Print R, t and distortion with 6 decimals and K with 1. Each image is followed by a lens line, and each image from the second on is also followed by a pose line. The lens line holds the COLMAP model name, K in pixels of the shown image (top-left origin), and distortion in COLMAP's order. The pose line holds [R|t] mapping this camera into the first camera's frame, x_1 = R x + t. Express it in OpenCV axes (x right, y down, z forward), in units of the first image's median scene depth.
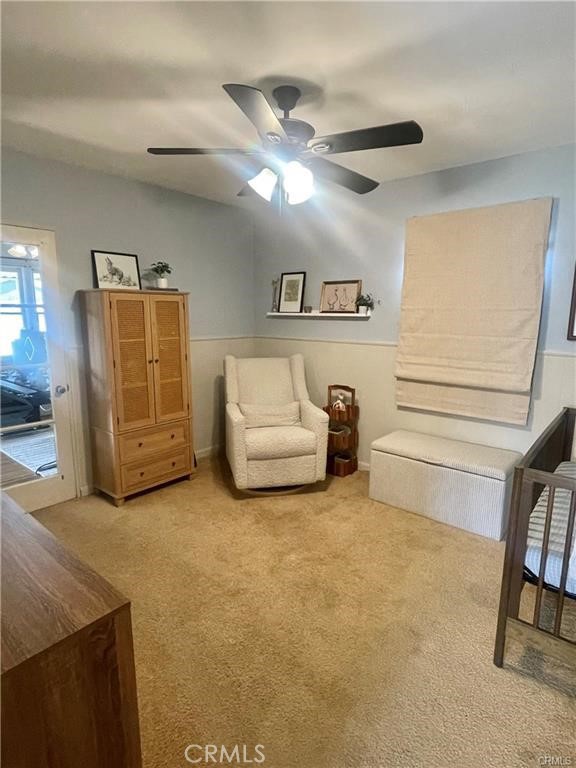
lens RADIAL K [[420.8, 0, 288.0], [0, 420.8, 384.0], [0, 0, 1]] dist [-0.001947, -0.001414]
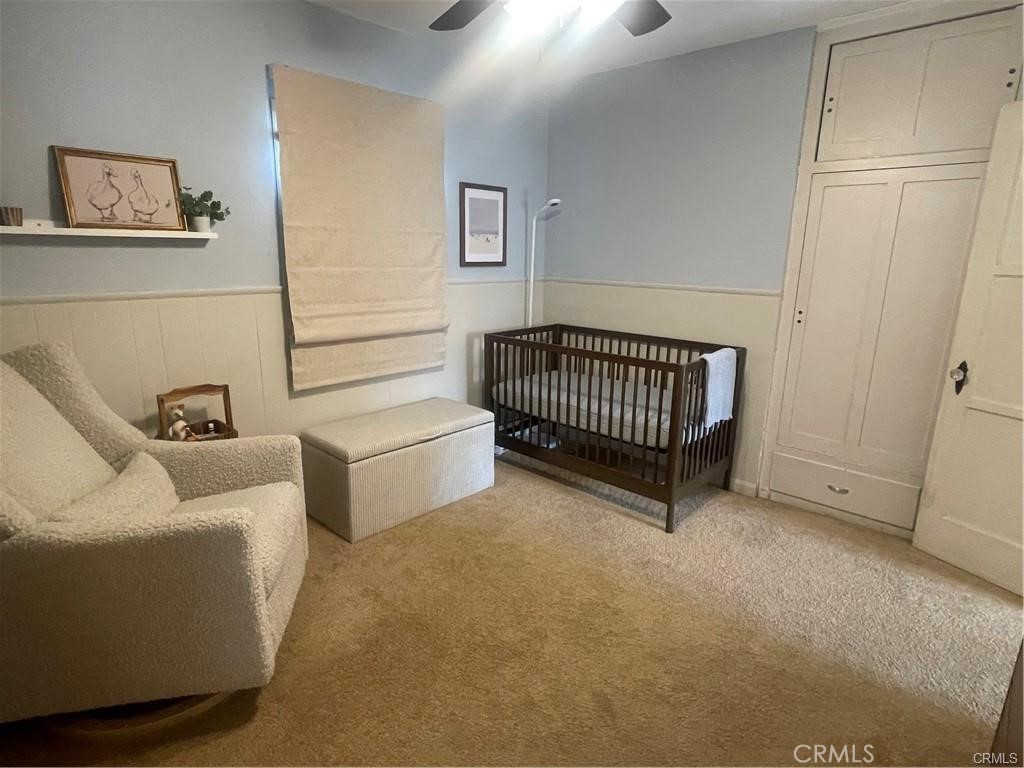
lens RADIAL K [[561.1, 0, 512.0], [0, 561.1, 384.0], [0, 0, 1]] dist [-0.001947, -0.001414]
pose [[0.052737, -0.239547, 0.969451, -0.483893], [0.149990, 0.961689, 0.229470, -0.093506], [-0.987280, 0.133306, 0.086646, 0.612645]]
